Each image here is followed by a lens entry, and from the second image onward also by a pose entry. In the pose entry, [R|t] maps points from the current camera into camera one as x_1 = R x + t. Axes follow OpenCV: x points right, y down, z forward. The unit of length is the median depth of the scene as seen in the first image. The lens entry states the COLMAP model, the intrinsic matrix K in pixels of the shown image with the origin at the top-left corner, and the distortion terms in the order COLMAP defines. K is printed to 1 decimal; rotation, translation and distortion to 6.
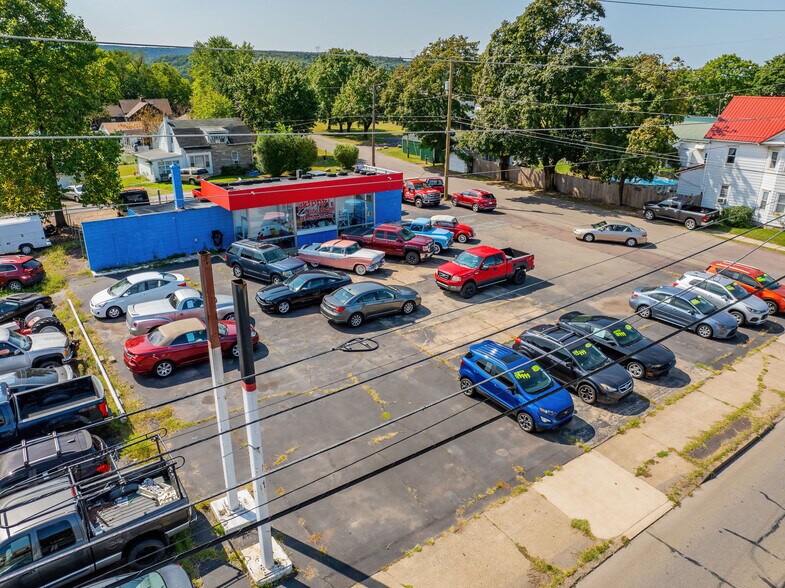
lens RADIAL K [[551.3, 0, 392.6], [0, 551.3, 292.9], [0, 0, 1]] dist [-0.044753, 0.012402]
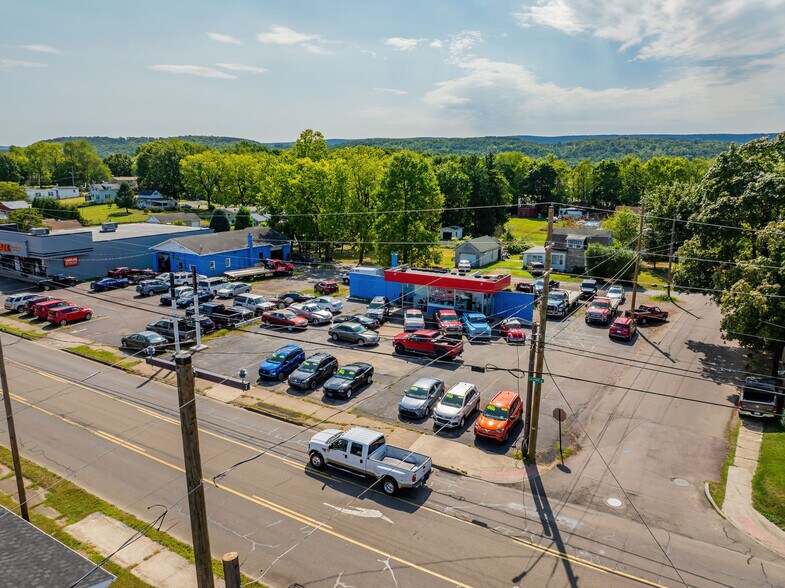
lens RADIAL K [[551.3, 0, 391.1], [0, 551.3, 291.7], [0, 0, 1]] dist [-0.044753, 0.012402]
pose [[0.406977, 0.194982, -0.892385, 1.297015], [-0.327817, 0.943047, 0.056548, -0.208869], [0.852587, 0.269526, 0.447717, 0.163388]]
